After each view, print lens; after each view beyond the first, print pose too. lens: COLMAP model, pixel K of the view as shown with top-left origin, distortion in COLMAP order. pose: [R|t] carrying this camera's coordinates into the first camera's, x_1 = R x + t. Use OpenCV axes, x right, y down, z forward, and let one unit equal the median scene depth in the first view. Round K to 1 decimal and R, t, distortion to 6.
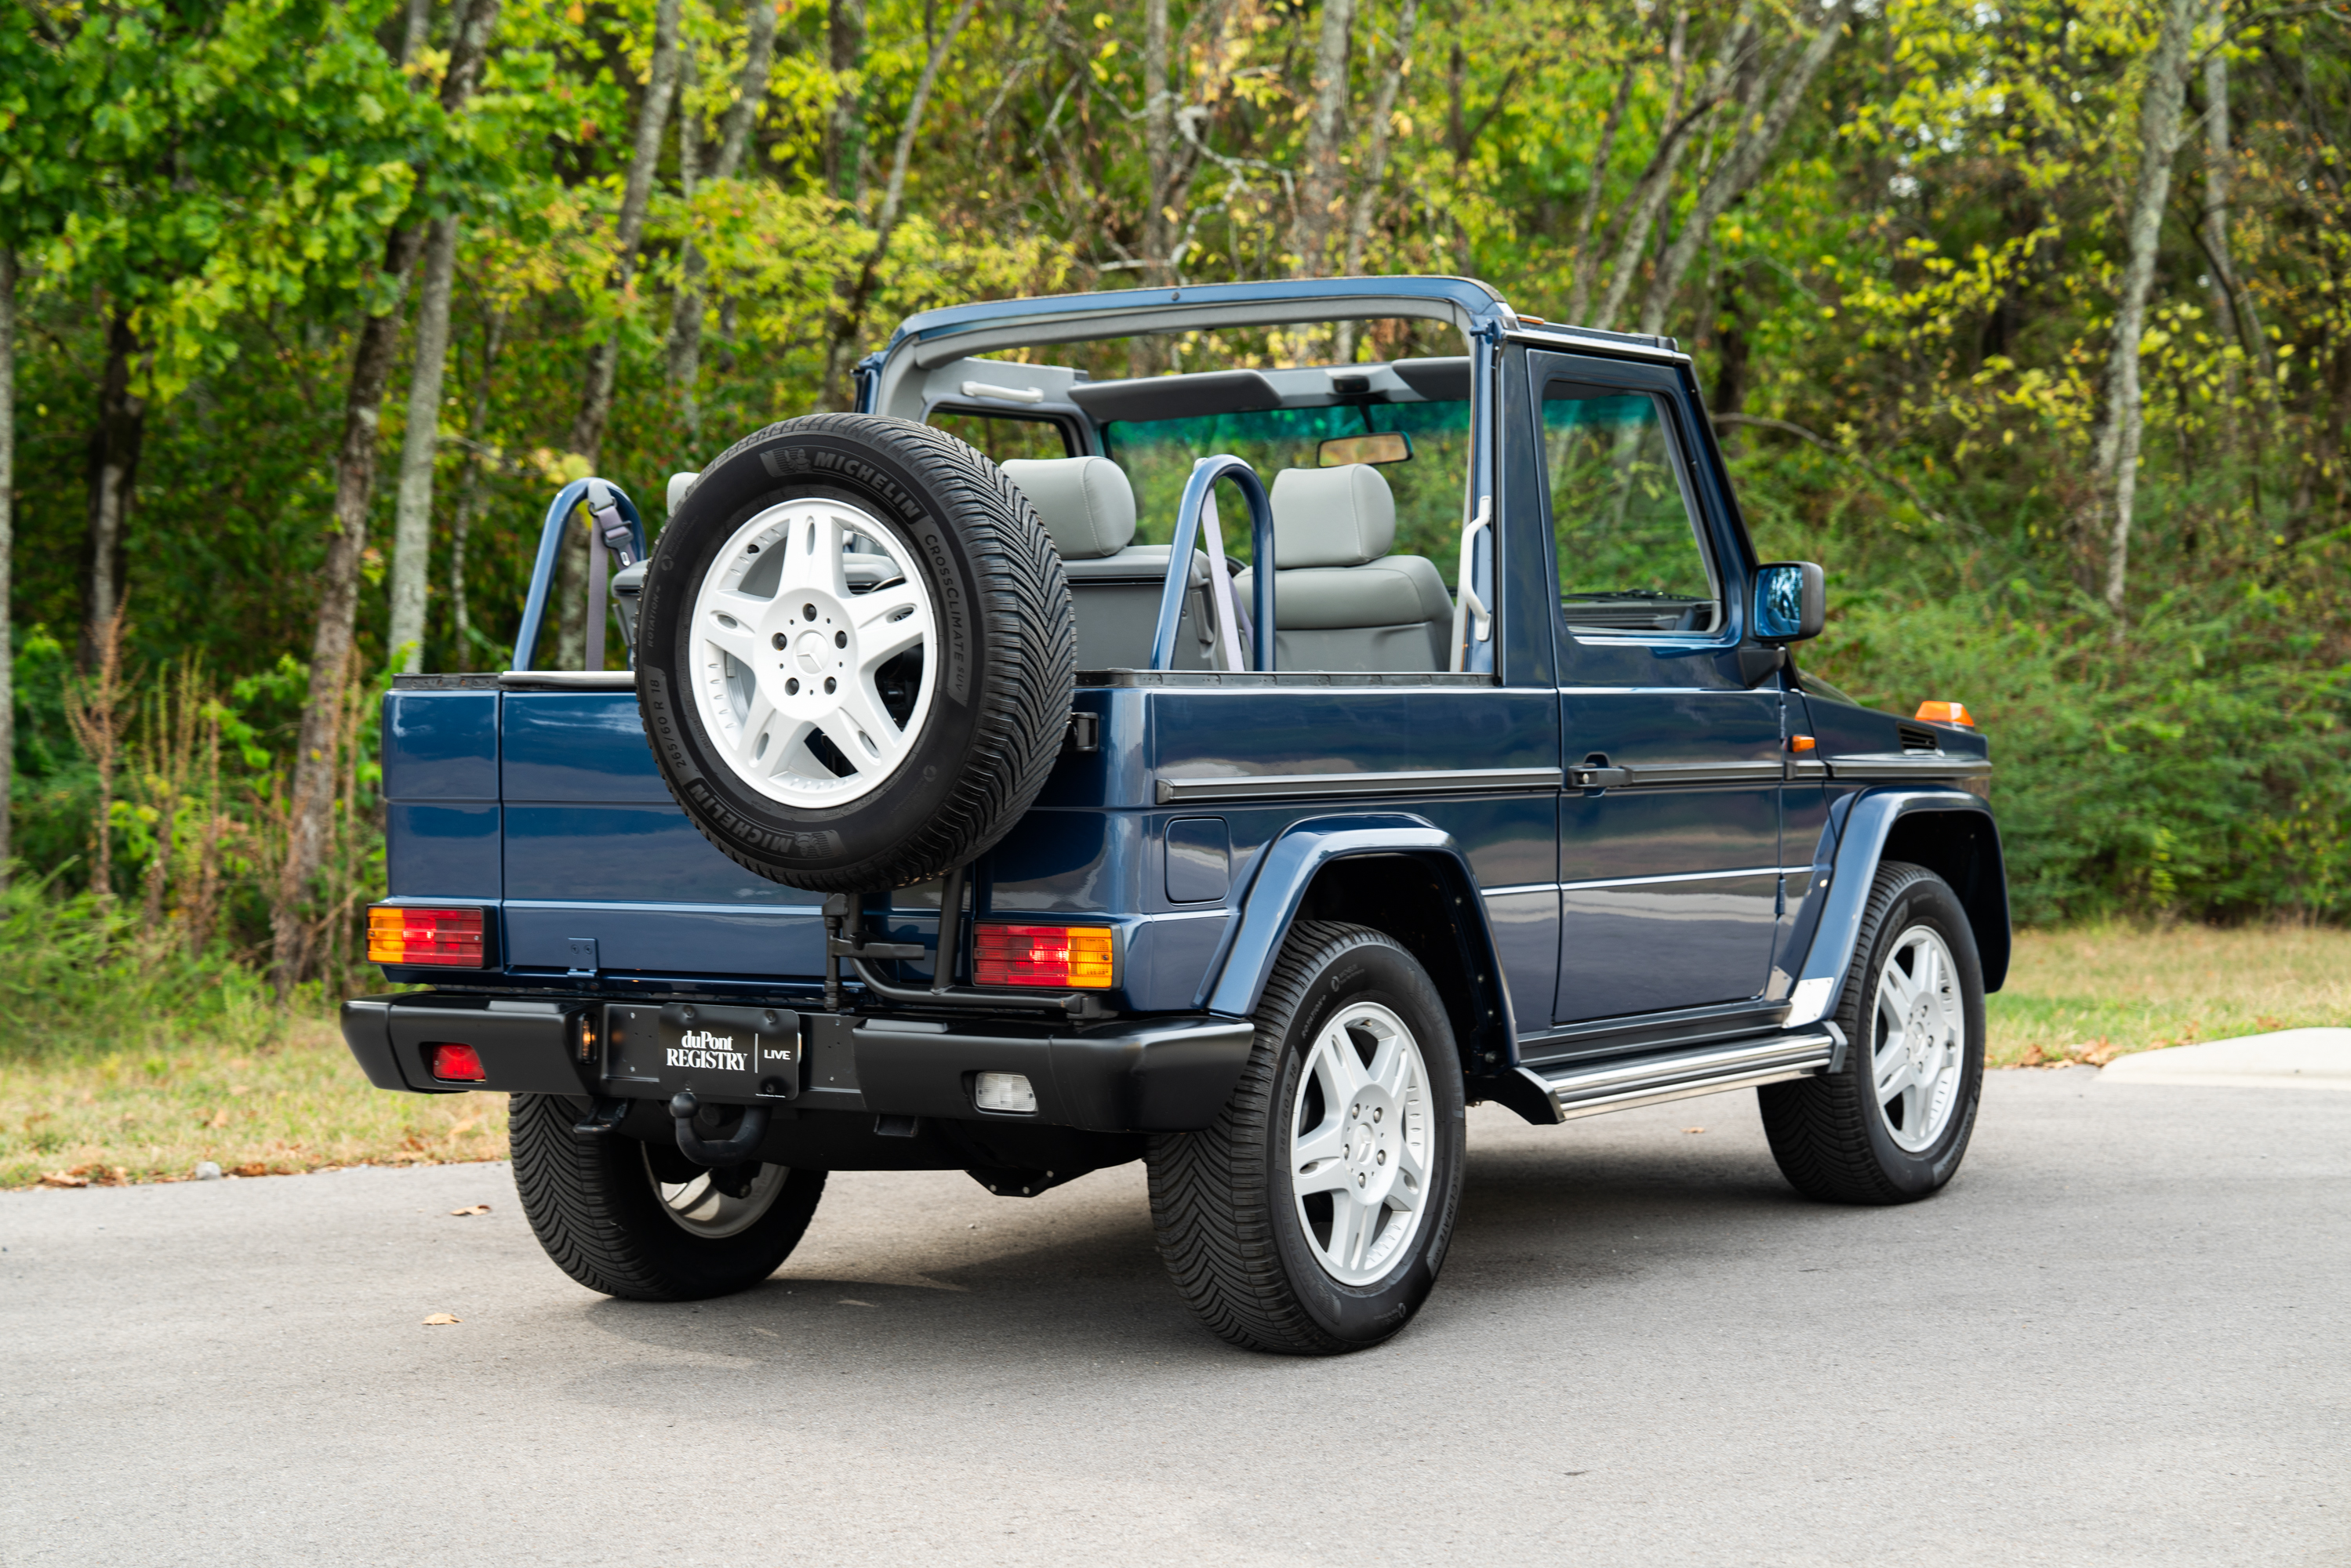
lens RADIAL K [[4414.5, 0, 1151.9], [0, 4414.5, 807.5], [0, 0, 1]] dist [0.332395, 0.000000]
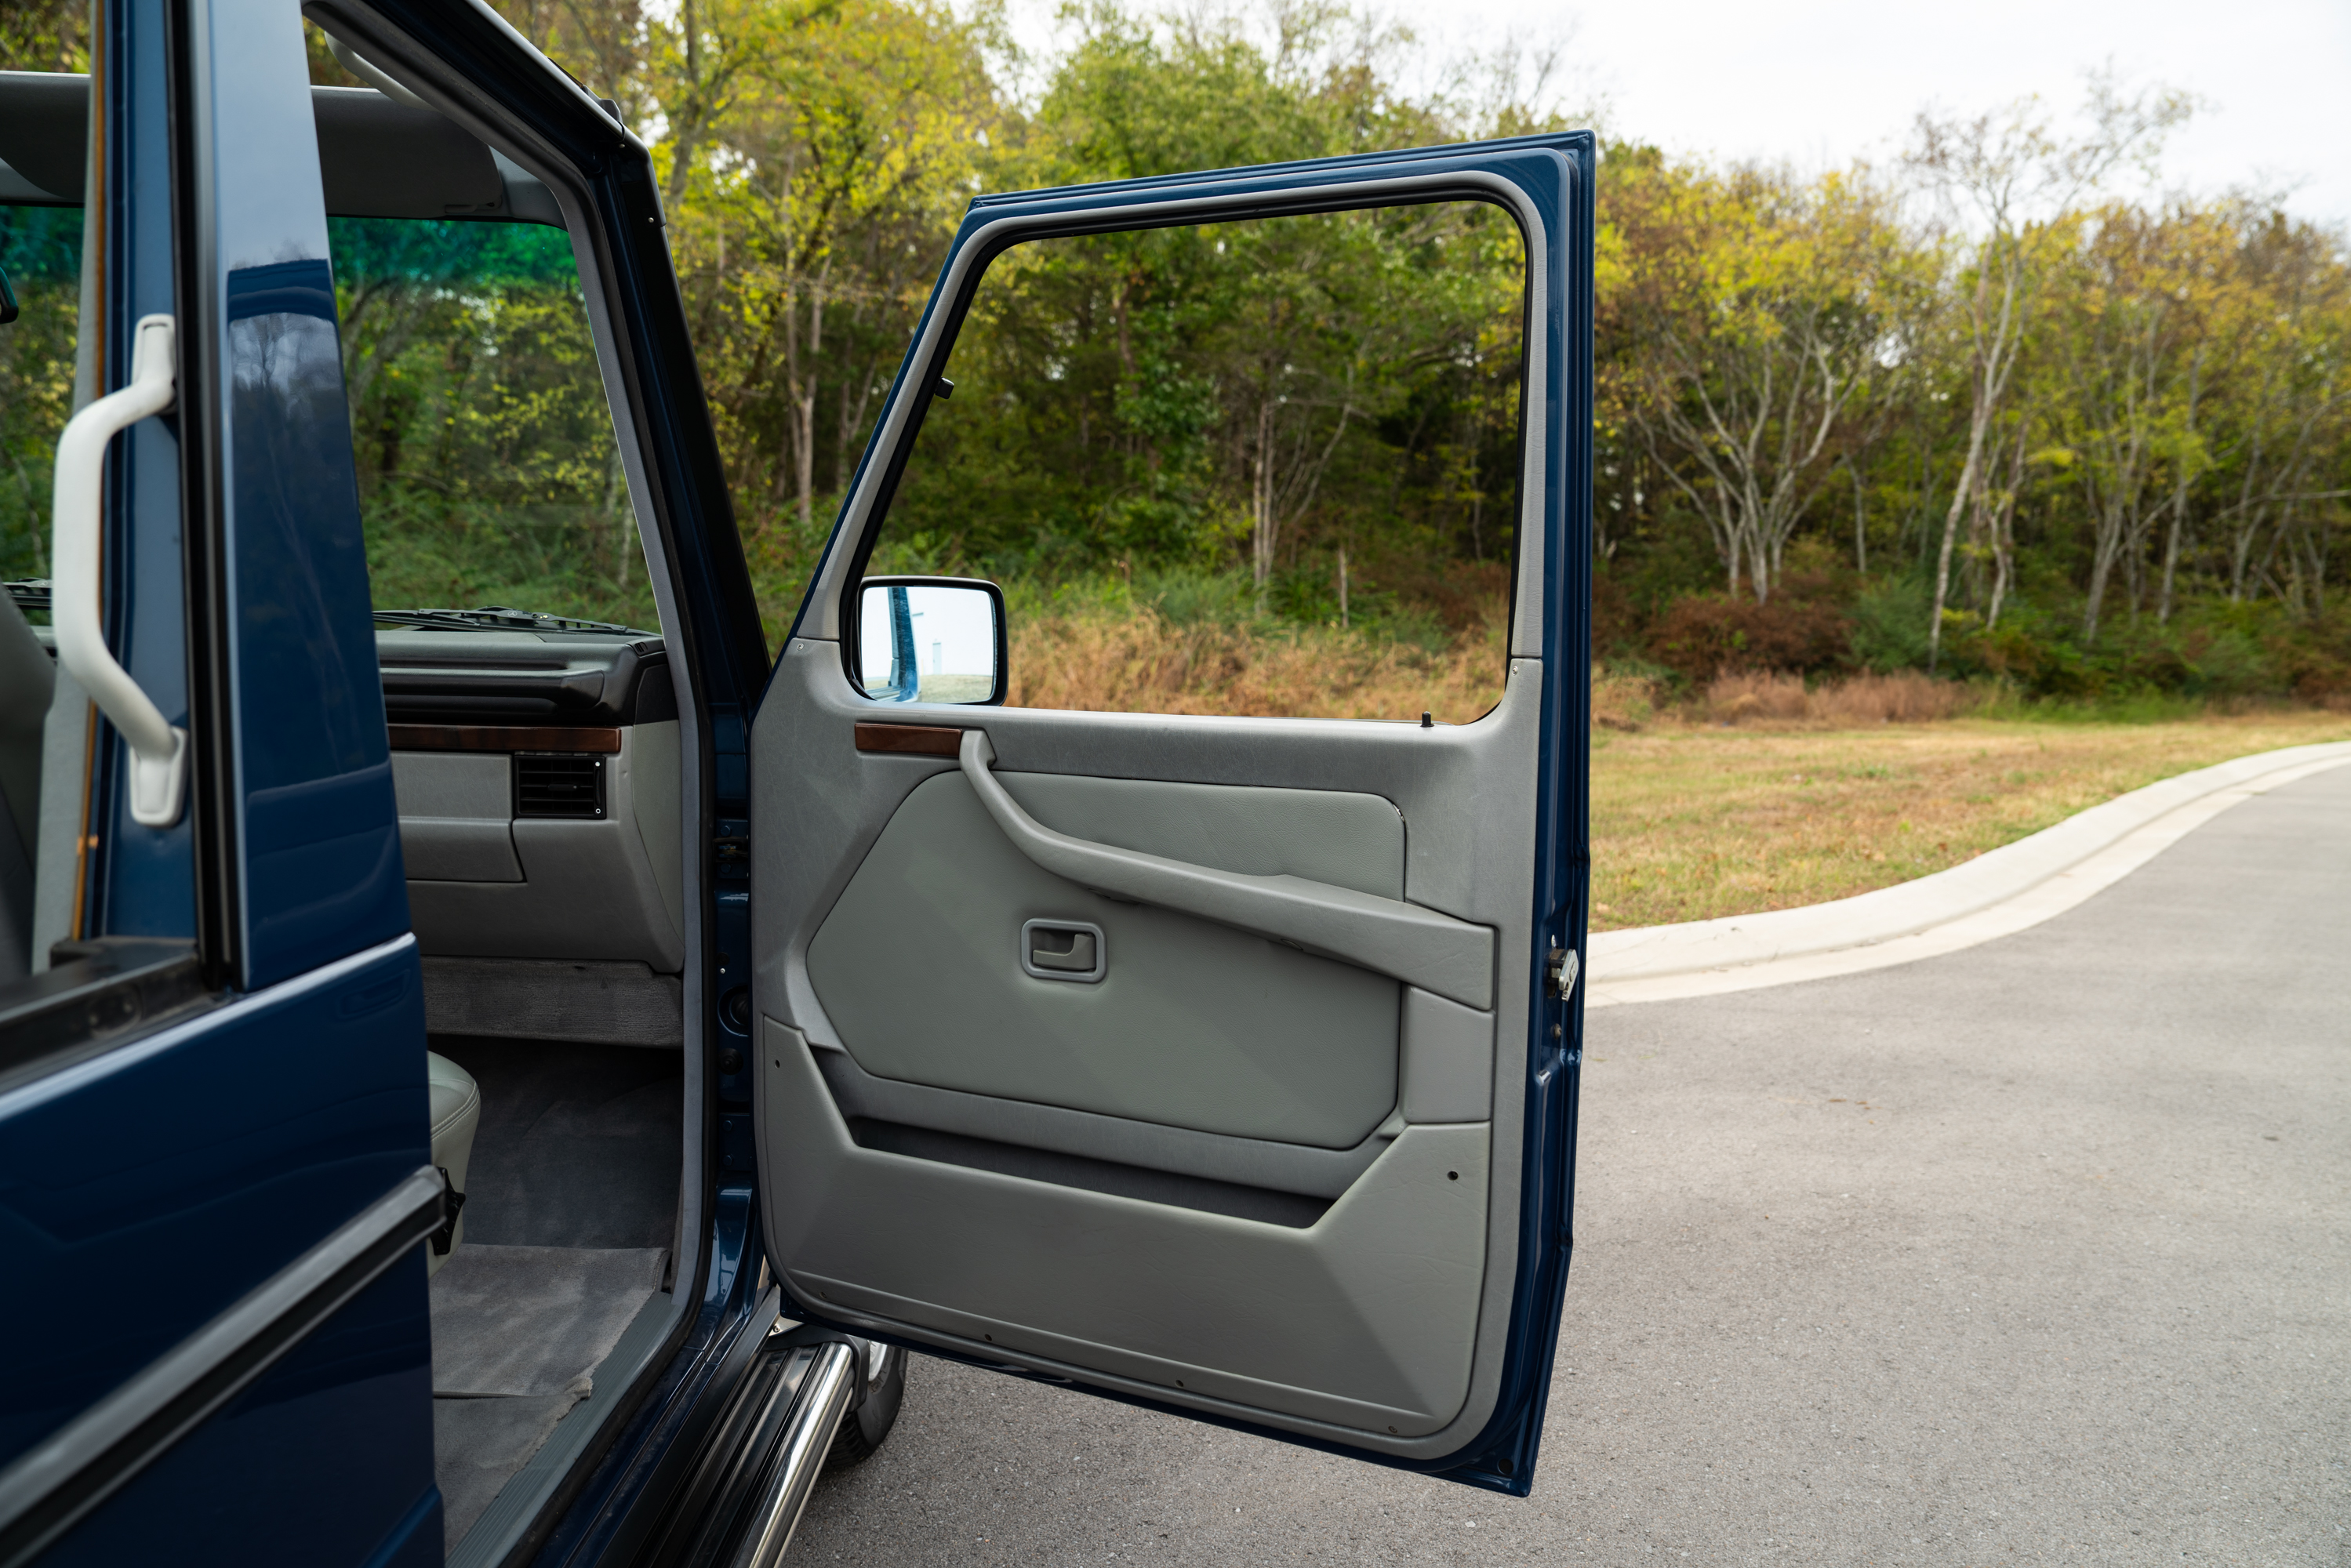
lens RADIAL K [[1744.4, 0, 1157.1], [0, 1744.4, 786.6], [0, 0, 1]] dist [-0.060841, 0.058497]
pose [[0.848466, -0.032496, 0.528252, 0.065732], [-0.005896, 0.997471, 0.070829, -0.046269], [-0.529218, -0.063211, 0.846128, 0.845241]]
